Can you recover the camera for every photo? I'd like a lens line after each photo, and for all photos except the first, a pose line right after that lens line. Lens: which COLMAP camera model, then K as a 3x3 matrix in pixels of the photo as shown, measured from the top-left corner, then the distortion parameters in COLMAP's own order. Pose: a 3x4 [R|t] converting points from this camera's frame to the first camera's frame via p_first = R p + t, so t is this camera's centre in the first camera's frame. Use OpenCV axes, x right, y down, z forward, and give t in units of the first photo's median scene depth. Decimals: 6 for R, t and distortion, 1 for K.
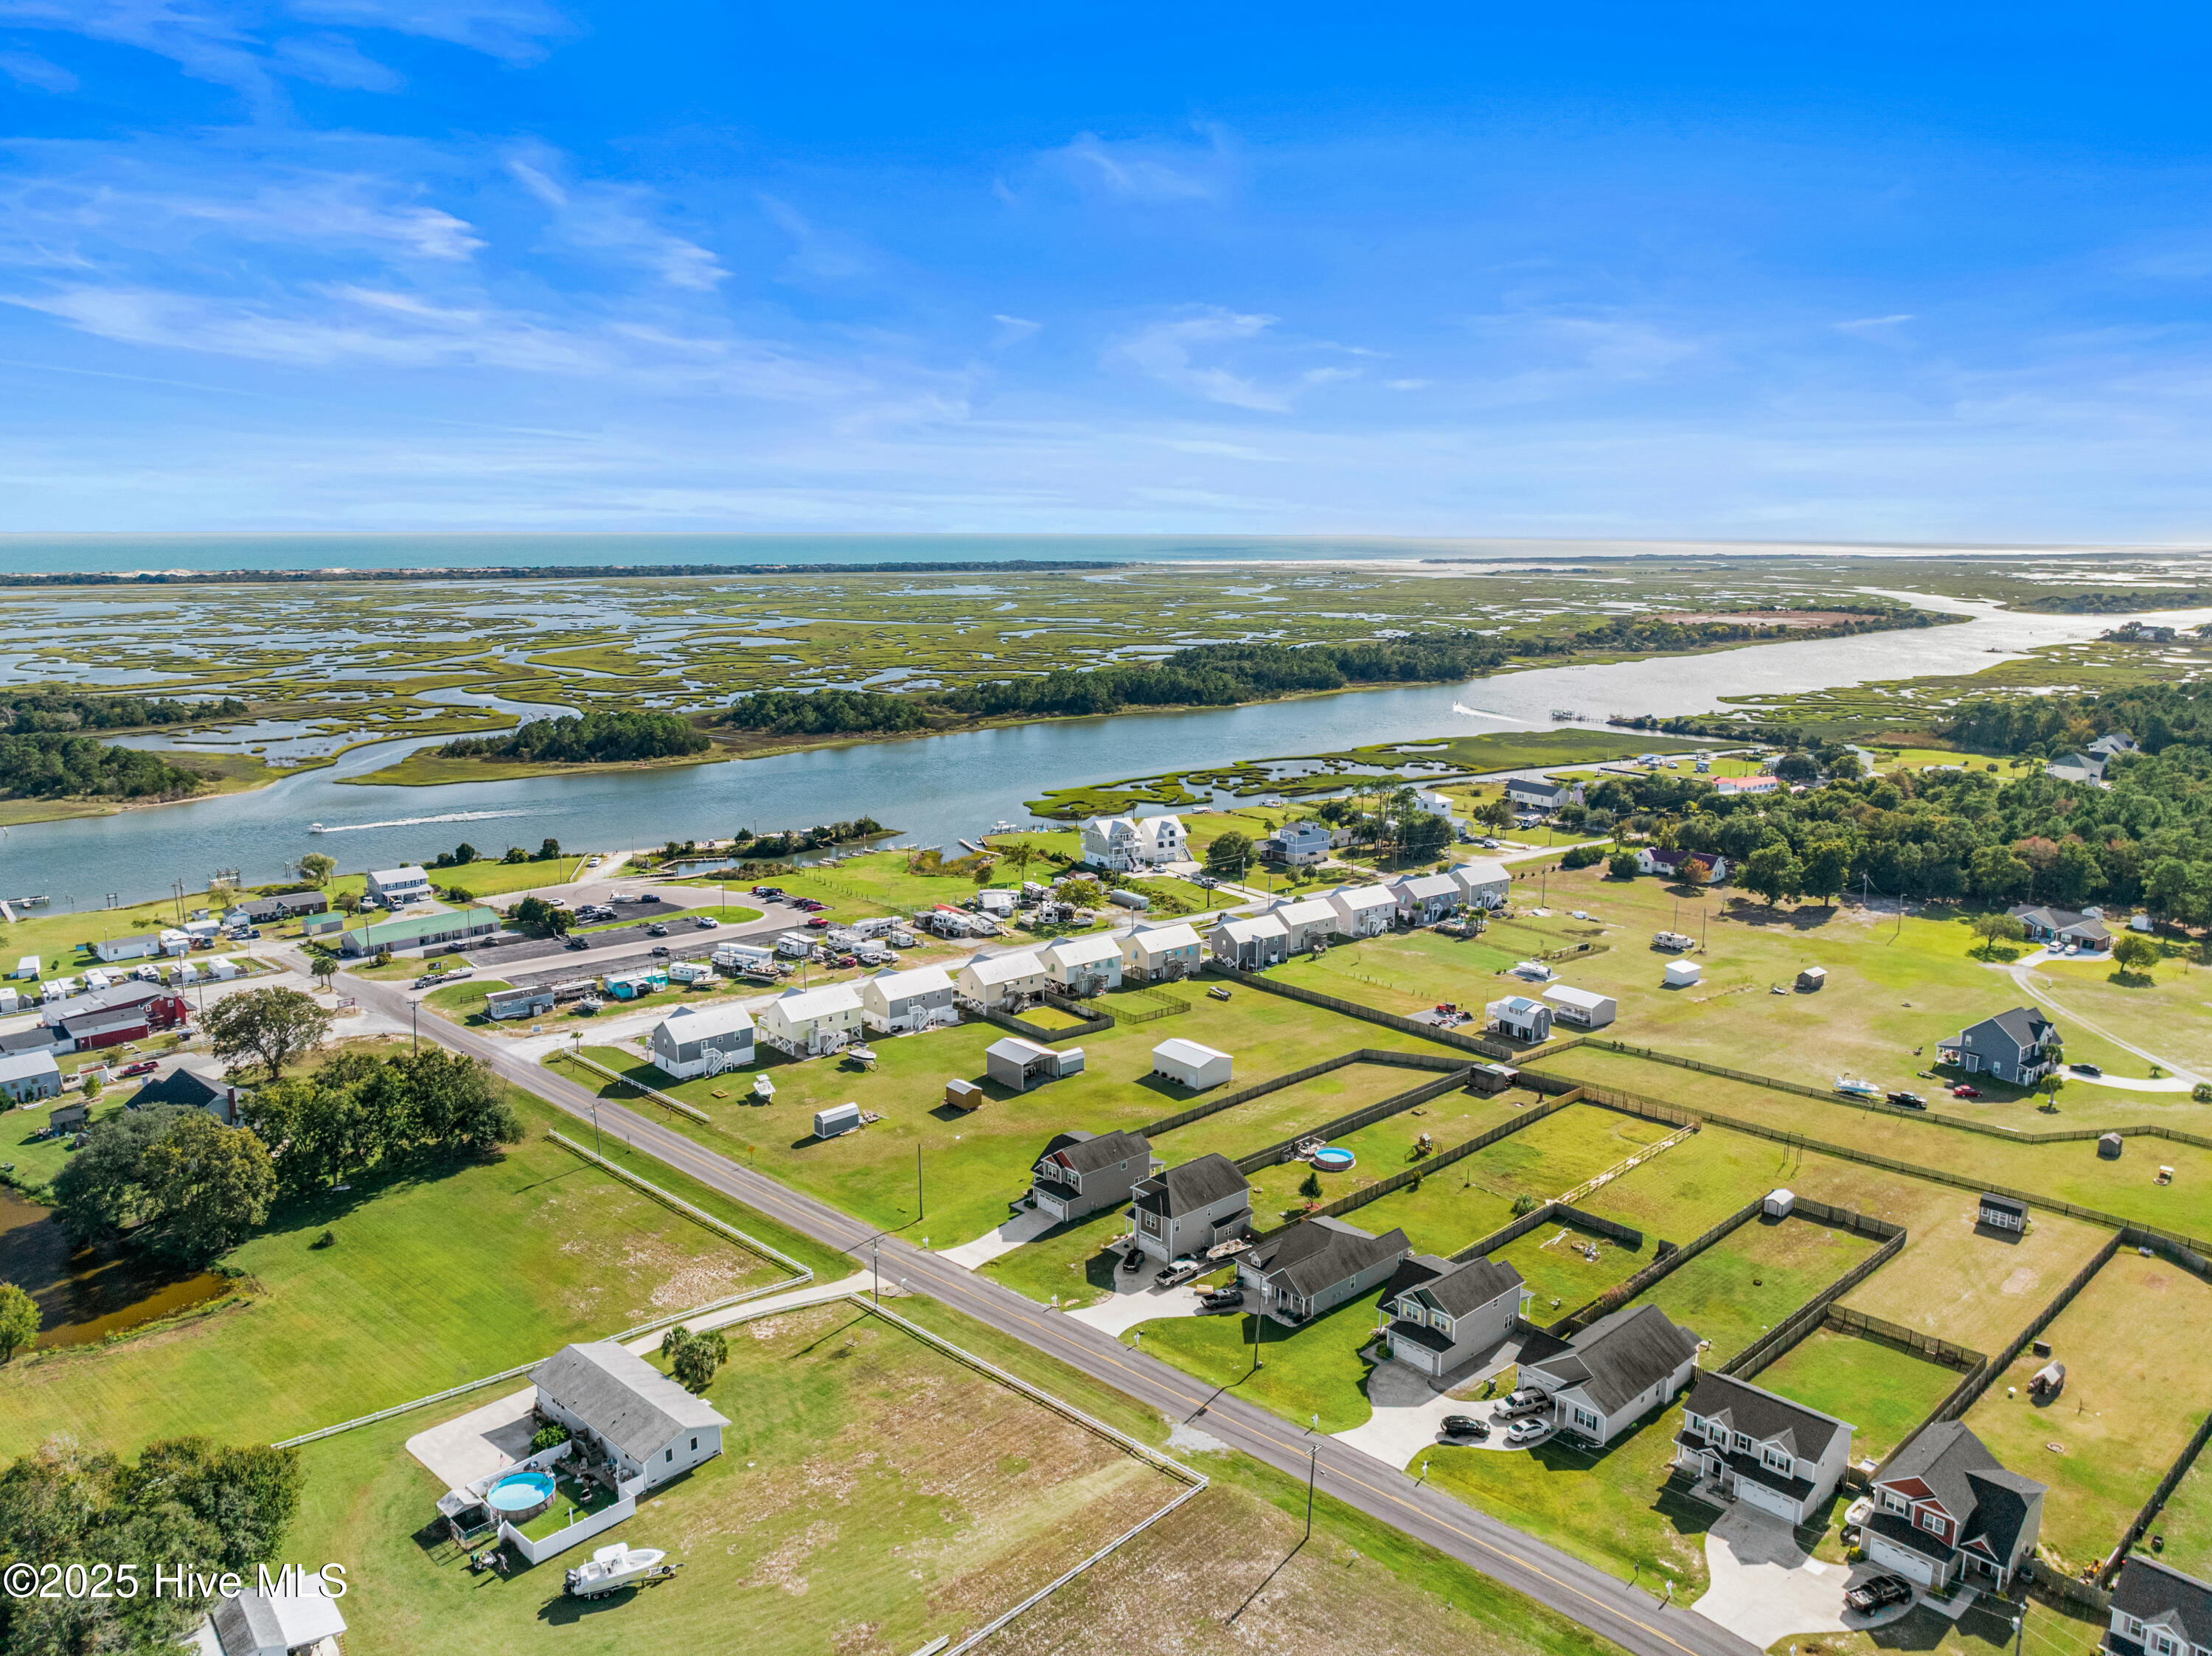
lens RADIAL K [[1576.3, 0, 1100.4], [0, 1576.3, 735.6], [0, 0, 1]] dist [-0.029228, -0.015993]
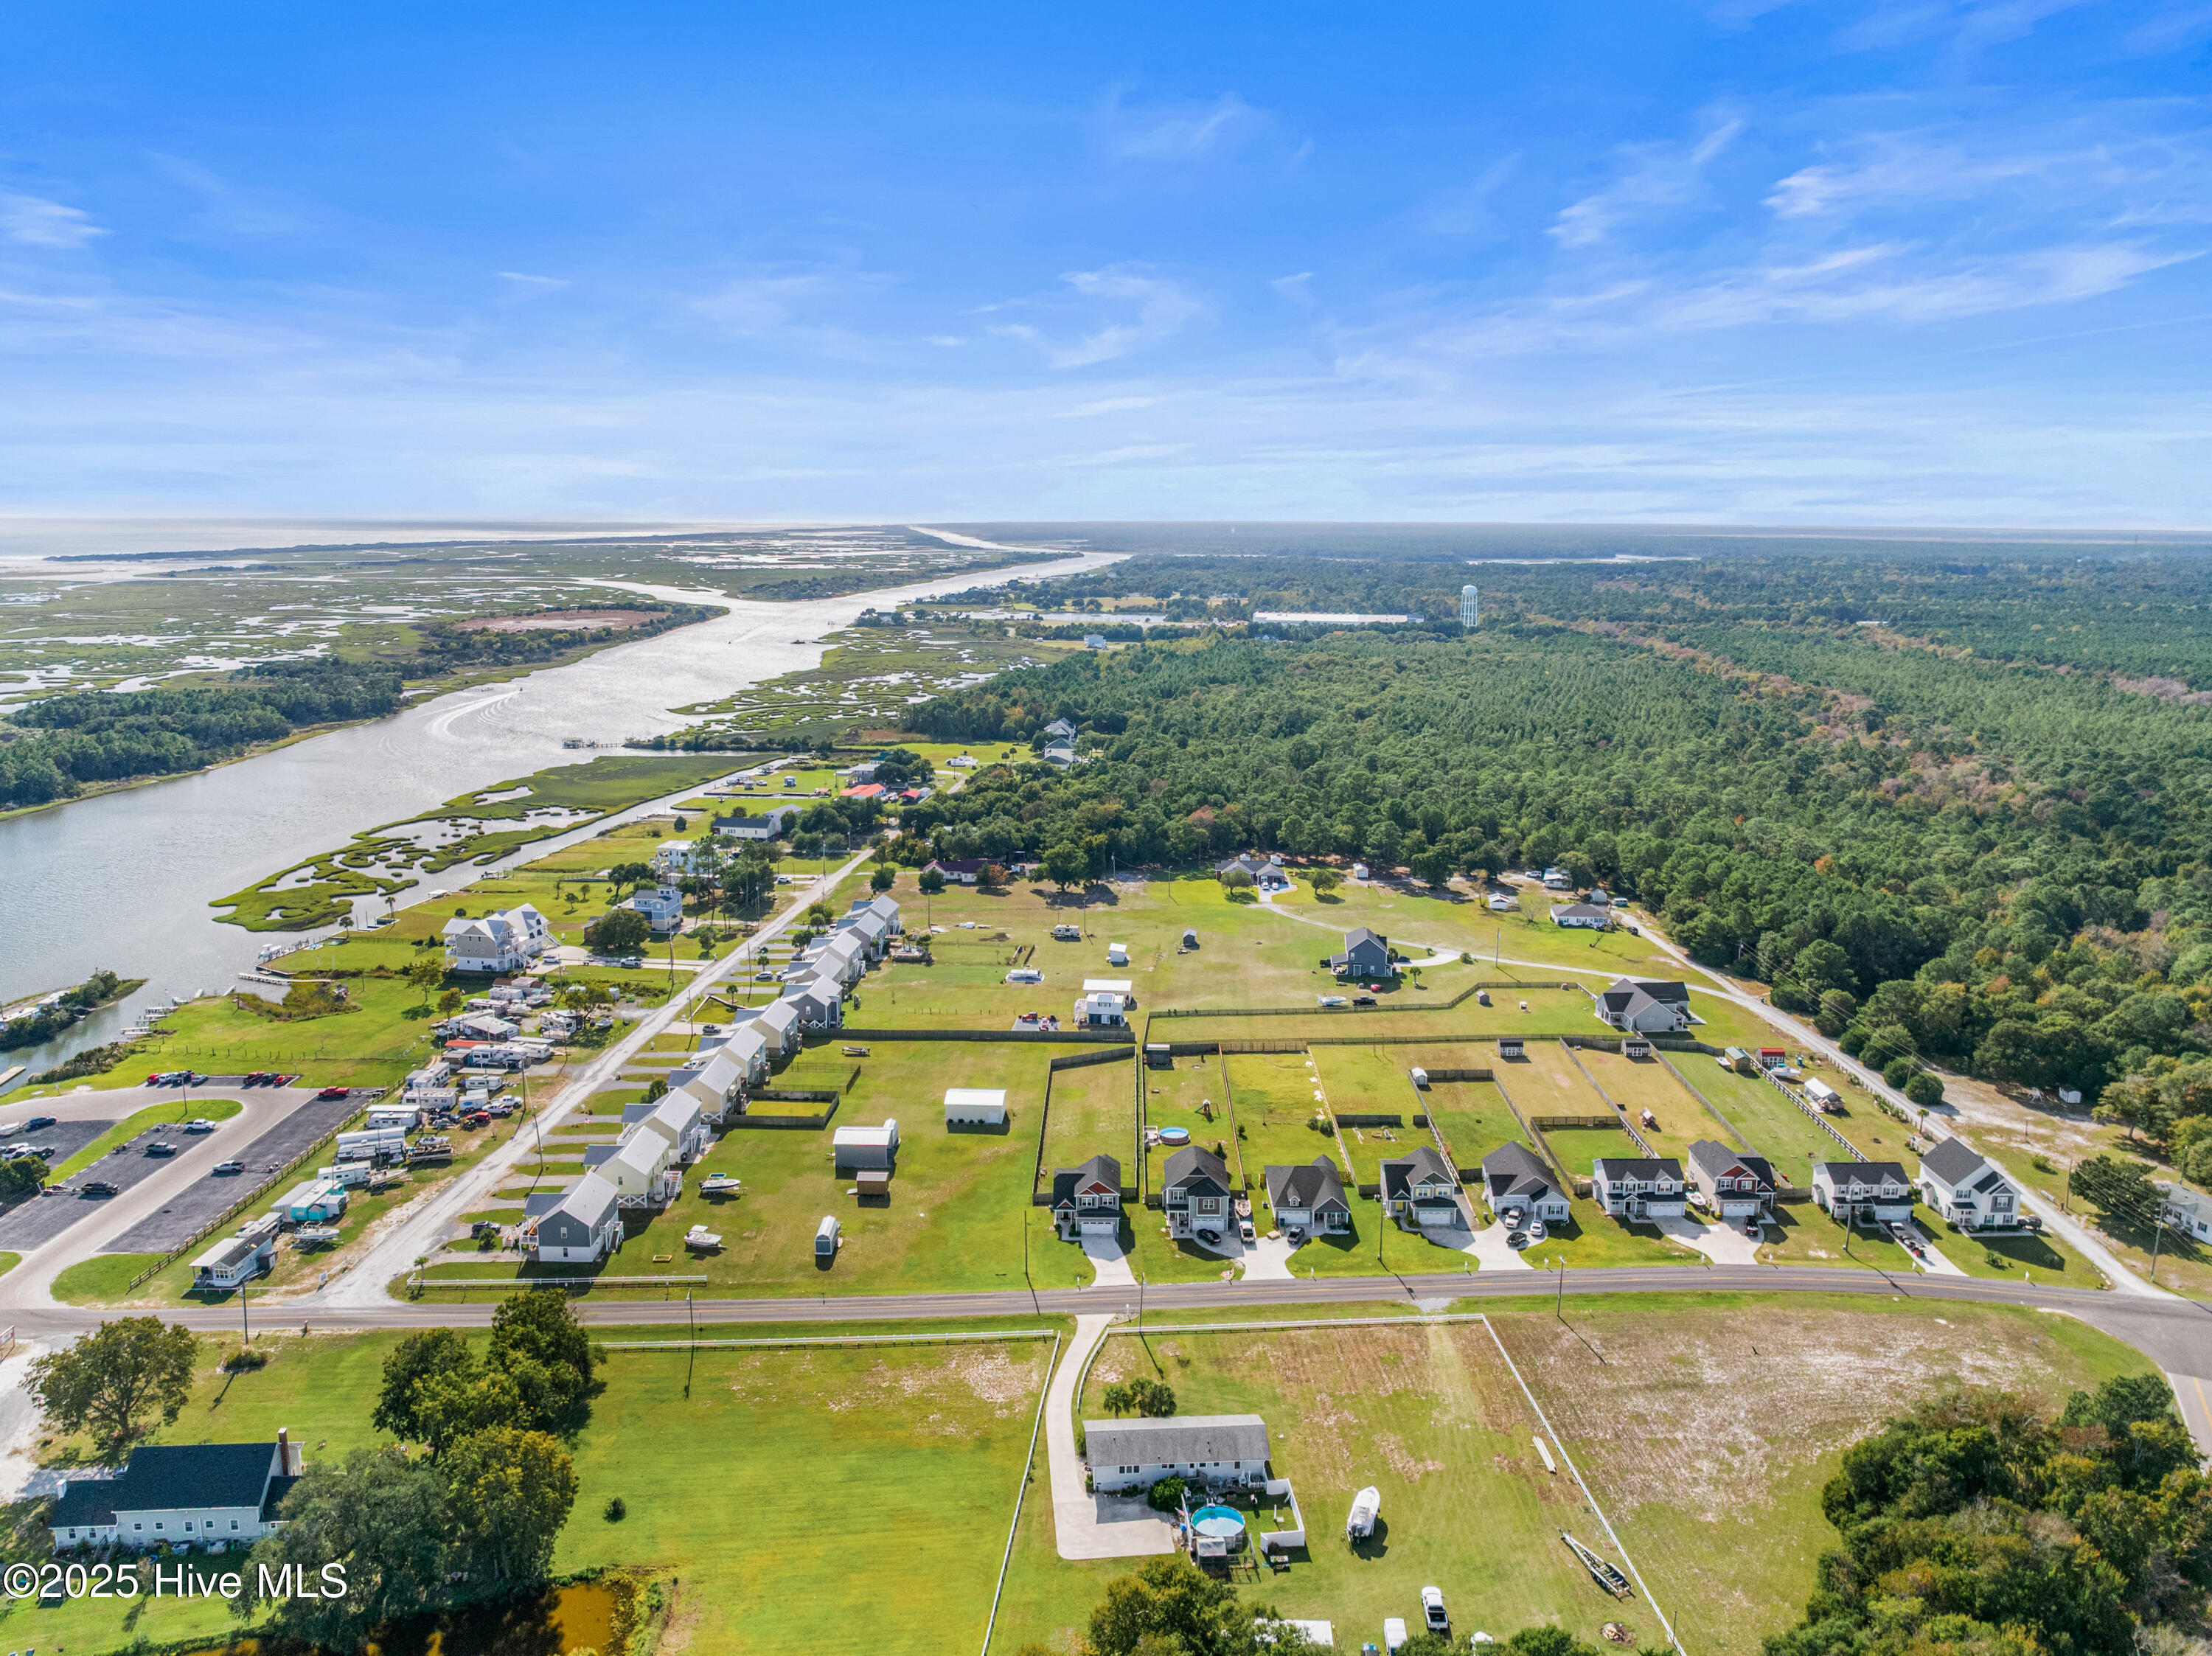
lens RADIAL K [[1596.4, 0, 1099.3], [0, 1596.4, 783.1], [0, 0, 1]] dist [-0.009400, -0.079607]
pose [[0.678490, -0.122049, 0.724400, -0.612391], [0.092593, 0.992446, 0.080485, -0.103079], [-0.728751, 0.012466, 0.684666, 0.087913]]
